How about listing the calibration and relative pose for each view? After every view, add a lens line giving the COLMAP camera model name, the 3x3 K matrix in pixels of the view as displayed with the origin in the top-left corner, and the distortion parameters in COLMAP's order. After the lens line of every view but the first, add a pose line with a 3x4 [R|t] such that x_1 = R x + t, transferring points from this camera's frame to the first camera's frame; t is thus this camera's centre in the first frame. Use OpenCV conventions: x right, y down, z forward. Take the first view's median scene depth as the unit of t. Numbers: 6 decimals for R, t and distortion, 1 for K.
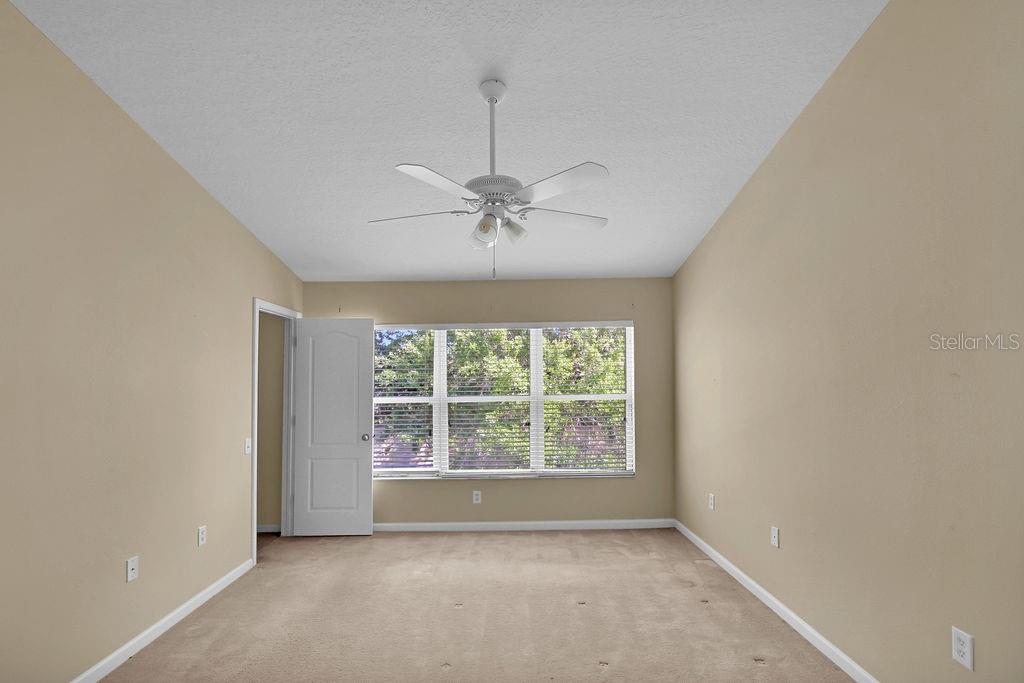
lens RADIAL K [[492.3, 0, 509.0], [0, 492.3, 361.3], [0, 0, 1]] dist [-0.000185, 0.000333]
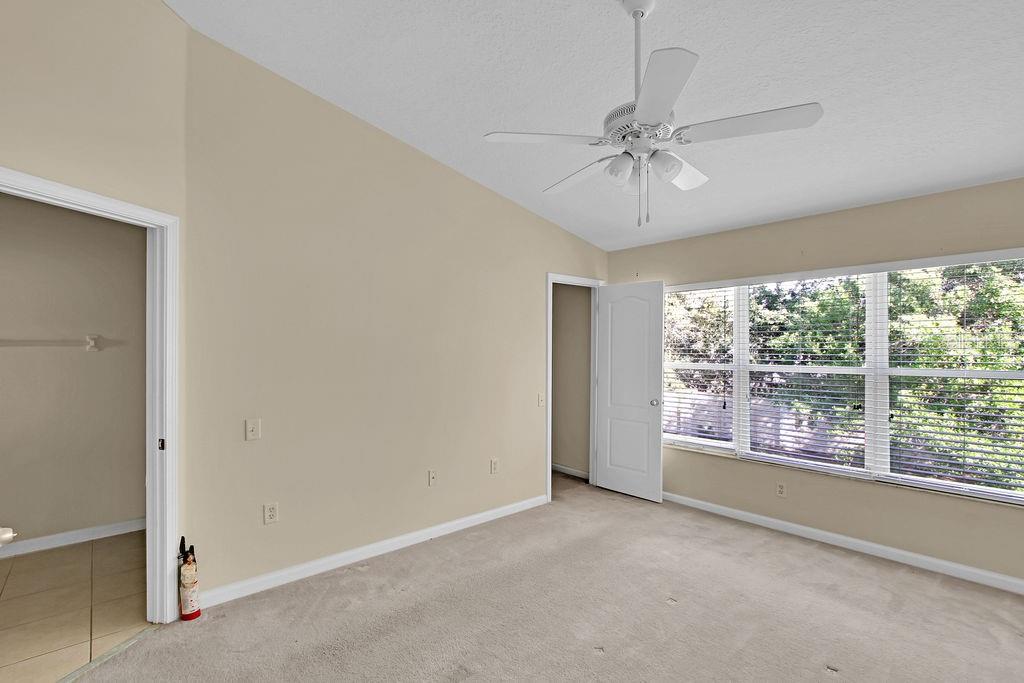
lens RADIAL K [[484.3, 0, 512.0], [0, 484.3, 341.5], [0, 0, 1]] dist [0.001226, 0.001353]
pose [[0.678496, 0.009350, -0.734544, 0.245554], [0.015156, 0.999528, 0.026722, 0.002456], [0.734447, -0.029264, 0.678034, 0.154316]]
